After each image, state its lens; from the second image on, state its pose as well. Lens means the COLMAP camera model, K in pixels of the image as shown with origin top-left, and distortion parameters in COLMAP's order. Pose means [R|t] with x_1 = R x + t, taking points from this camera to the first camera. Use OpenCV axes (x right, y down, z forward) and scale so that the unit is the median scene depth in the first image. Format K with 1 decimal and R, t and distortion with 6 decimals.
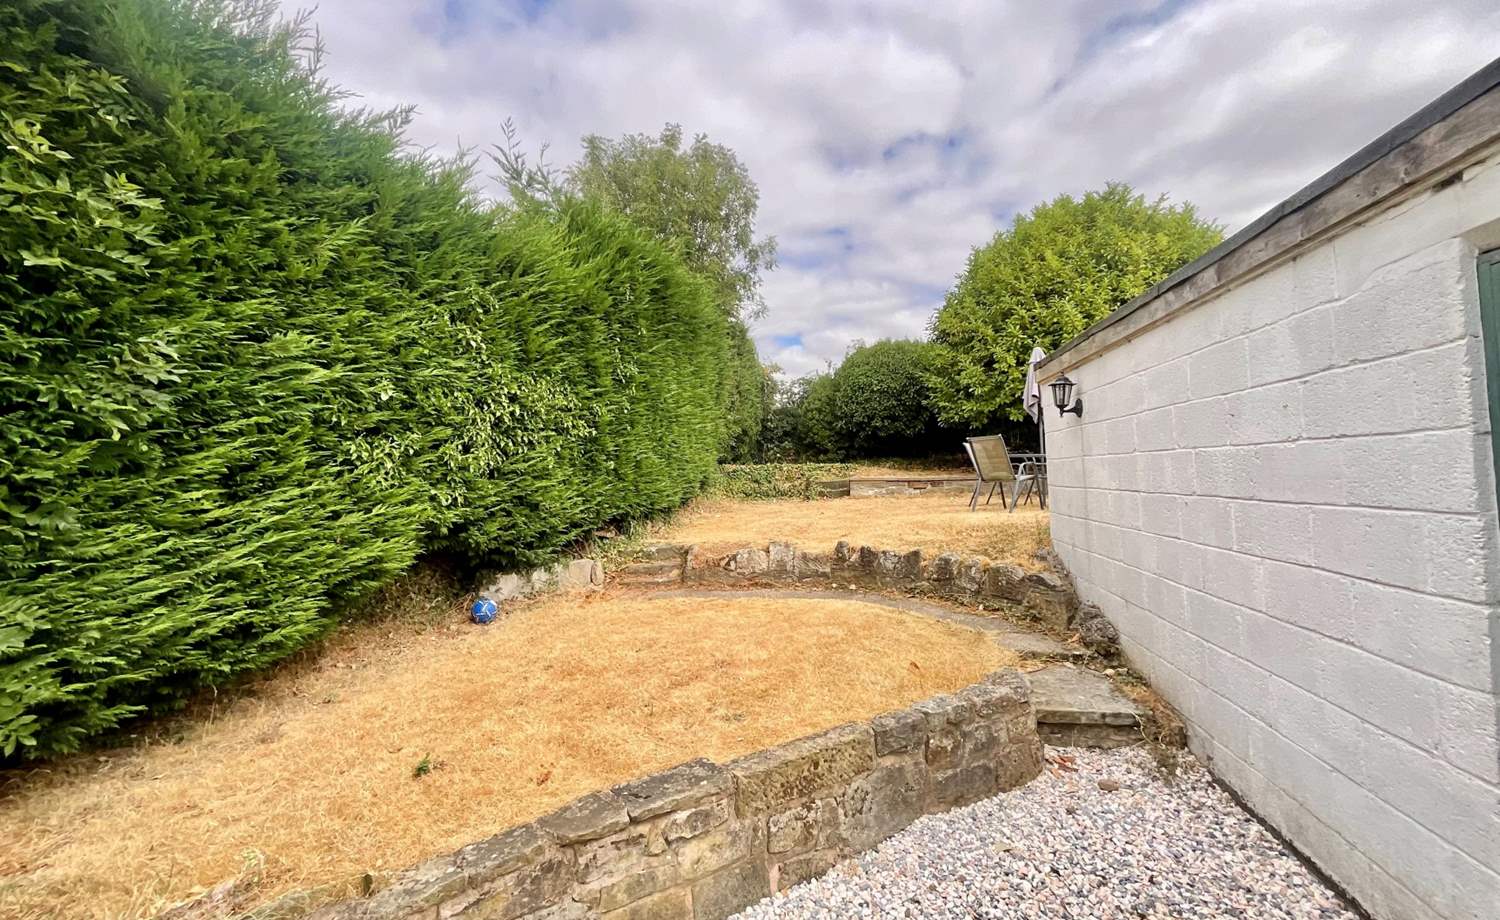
lens RADIAL K [[605.5, 0, 751.5], [0, 605.5, 462.9], [0, 0, 1]] dist [-0.001234, 0.000374]
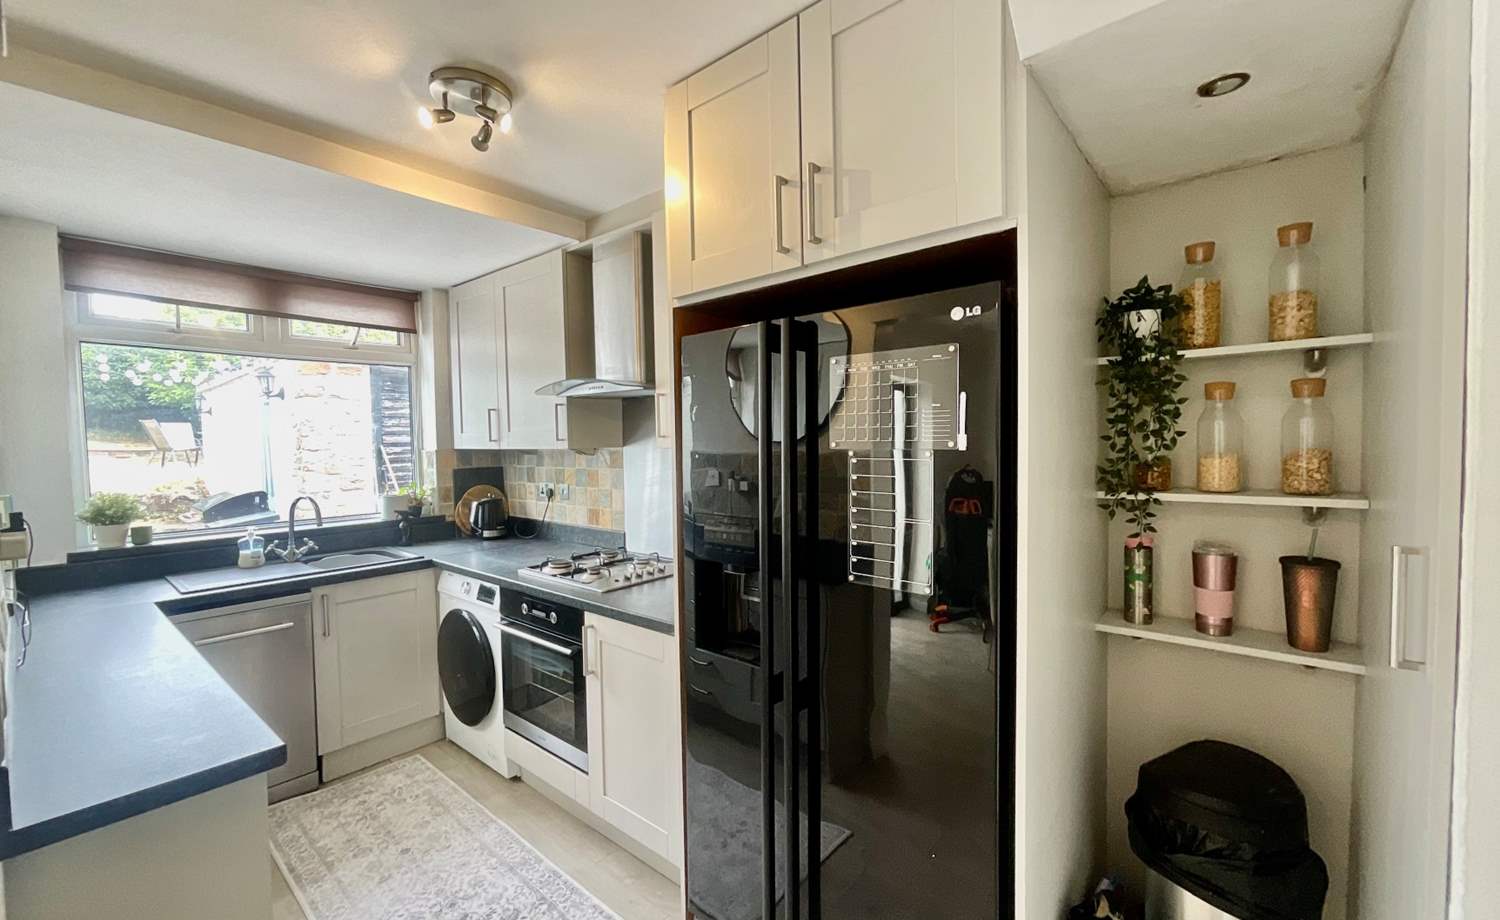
lens RADIAL K [[614.8, 0, 770.1], [0, 614.8, 458.0], [0, 0, 1]] dist [-0.035966, 0.016004]
pose [[0.489743, 0.006870, 0.871840, -0.213827], [-0.029255, 0.999535, 0.008558, -0.004680], [-0.871376, -0.029697, 0.489716, -1.153142]]
